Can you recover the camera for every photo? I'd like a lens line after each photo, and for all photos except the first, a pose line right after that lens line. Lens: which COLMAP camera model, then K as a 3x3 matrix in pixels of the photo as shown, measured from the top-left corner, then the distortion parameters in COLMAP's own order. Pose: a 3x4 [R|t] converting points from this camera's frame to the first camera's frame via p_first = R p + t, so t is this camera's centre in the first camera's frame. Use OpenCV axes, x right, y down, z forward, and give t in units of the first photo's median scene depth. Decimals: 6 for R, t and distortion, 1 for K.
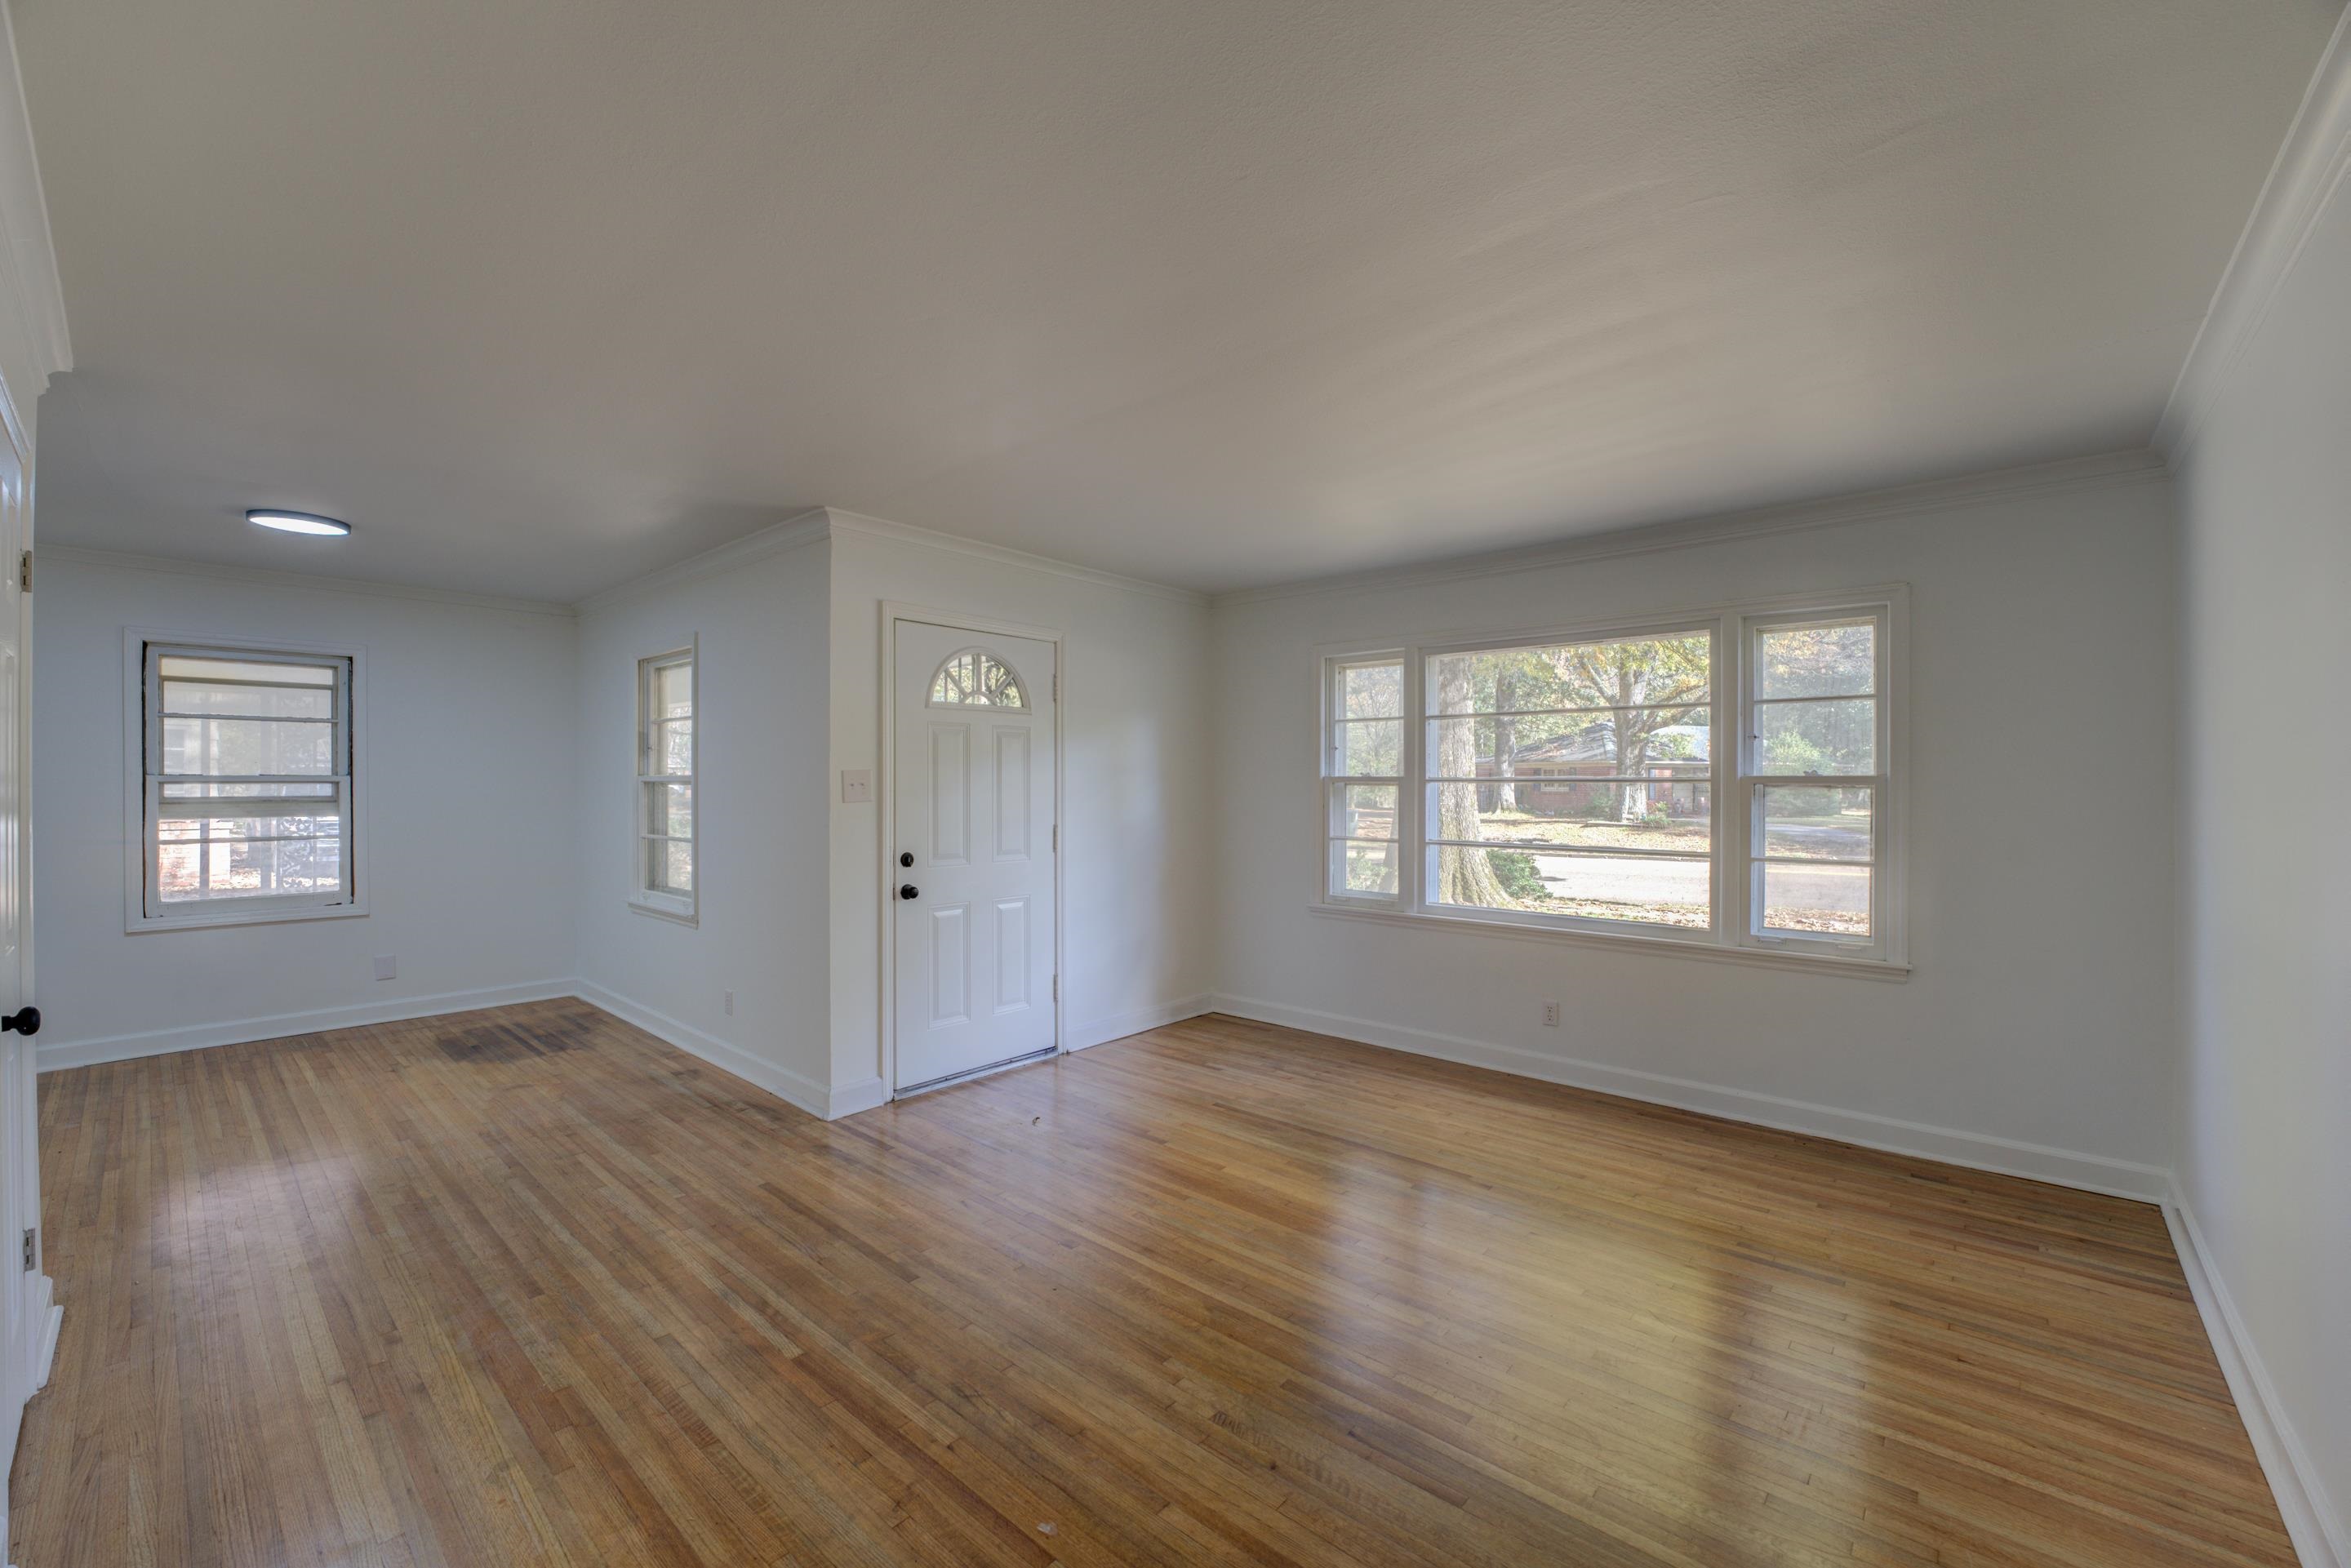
lens RADIAL K [[946.1, 0, 1152.9], [0, 946.1, 768.5], [0, 0, 1]] dist [-0.028490, 0.002666]
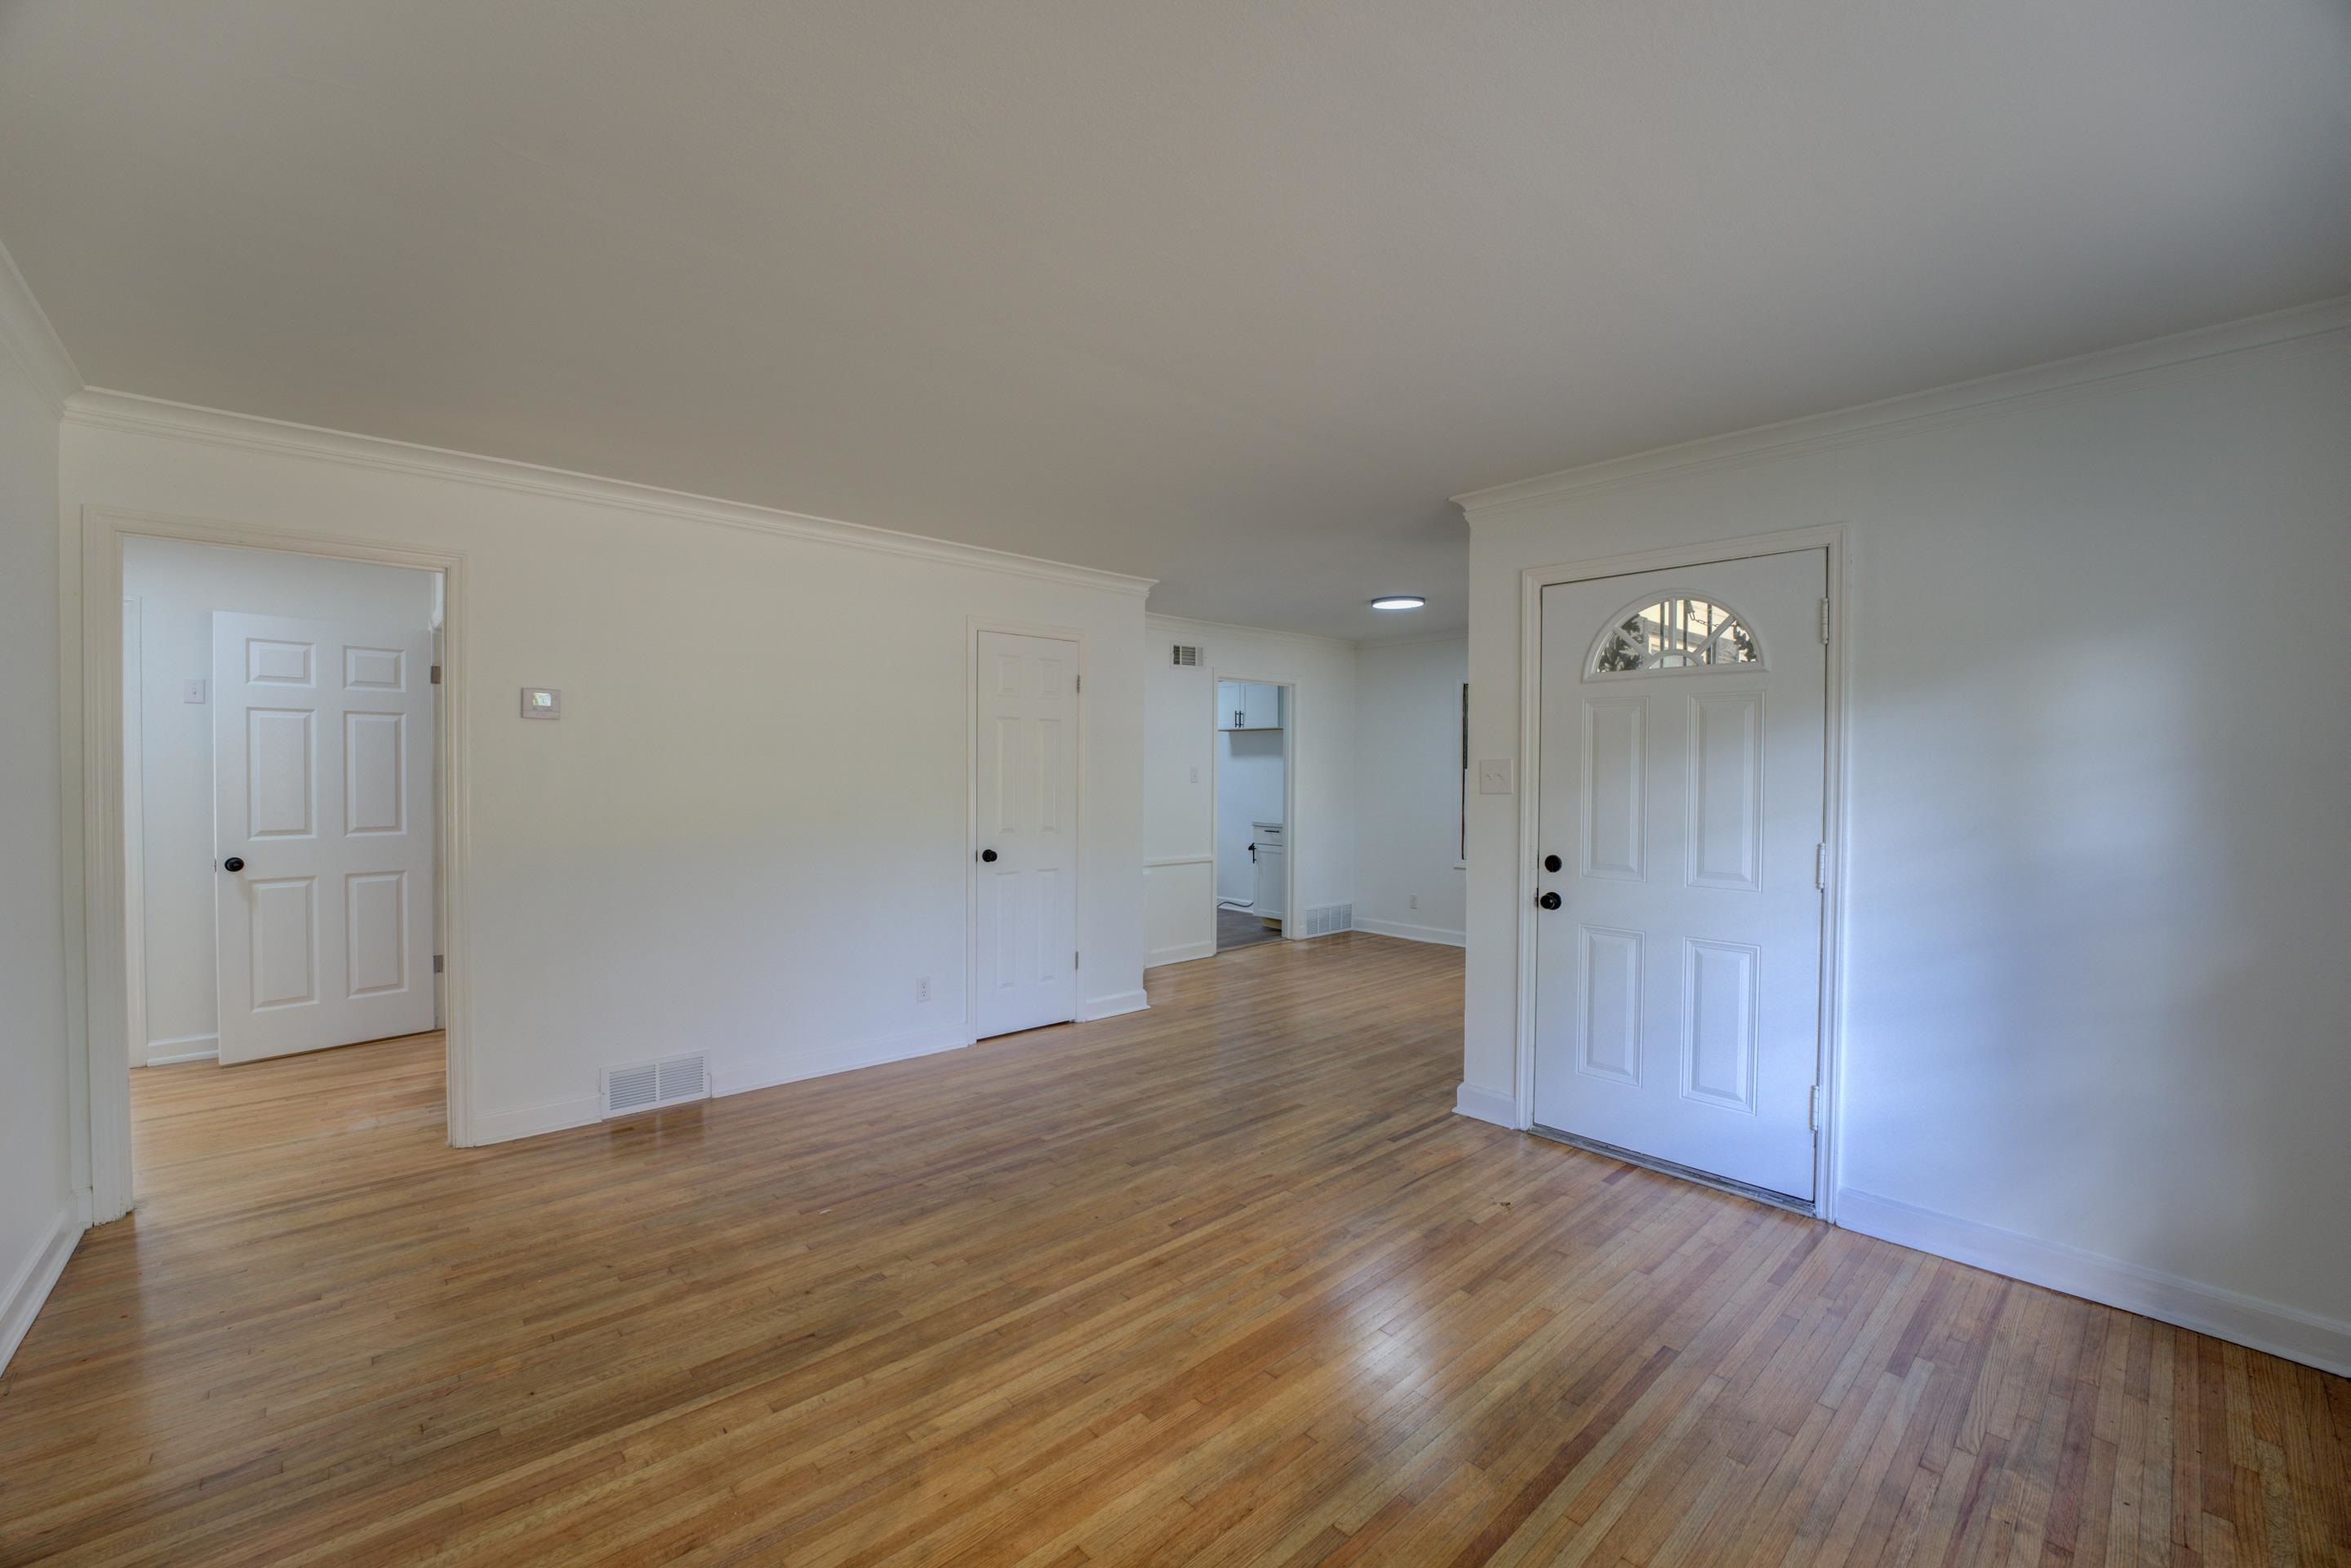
lens RADIAL K [[946.1, 0, 1175.8], [0, 946.1, 790.6], [0, 0, 1]] dist [-0.028490, 0.002666]
pose [[-0.096552, 0.019372, -0.995139, 0.696218], [0.006166, 0.999803, 0.018865, 0.013964], [0.995309, -0.004315, -0.096652, 0.835424]]
